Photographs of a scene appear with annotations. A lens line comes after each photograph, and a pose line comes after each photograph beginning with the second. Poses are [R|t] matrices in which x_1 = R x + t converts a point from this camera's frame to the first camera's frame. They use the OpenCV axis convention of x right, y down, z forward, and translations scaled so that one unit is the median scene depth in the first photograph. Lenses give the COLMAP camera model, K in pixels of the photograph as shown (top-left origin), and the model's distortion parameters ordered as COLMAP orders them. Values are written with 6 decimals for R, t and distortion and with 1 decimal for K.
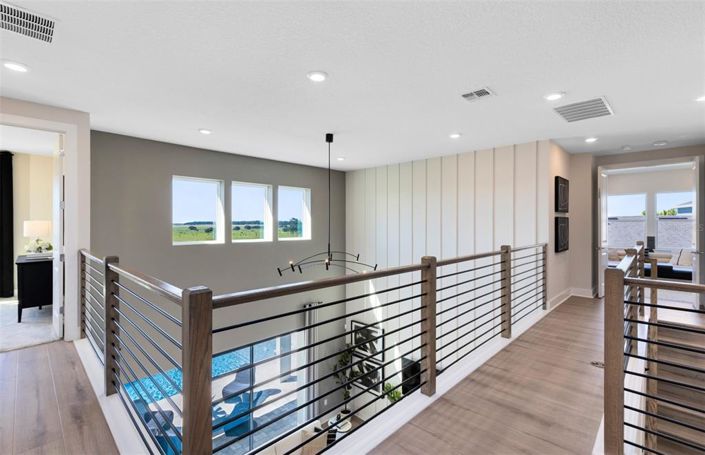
lens RADIAL K [[319.5, 0, 352.8], [0, 319.5, 229.8], [0, 0, 1]] dist [0.009006, 0.000845]
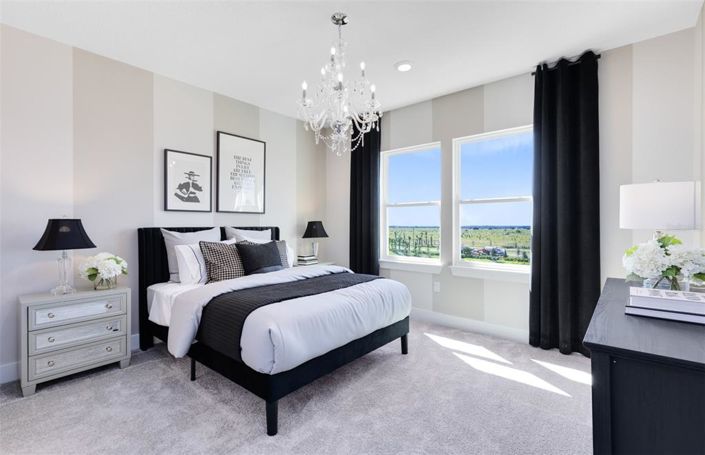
lens RADIAL K [[319.5, 0, 352.6], [0, 319.5, 226.5], [0, 0, 1]] dist [0.009006, 0.000845]
pose [[0.076540, -0.002621, -0.997063, -0.672075], [0.005592, 0.999982, -0.002200, 0.017605], [0.997051, -0.005408, 0.076553, 0.663397]]
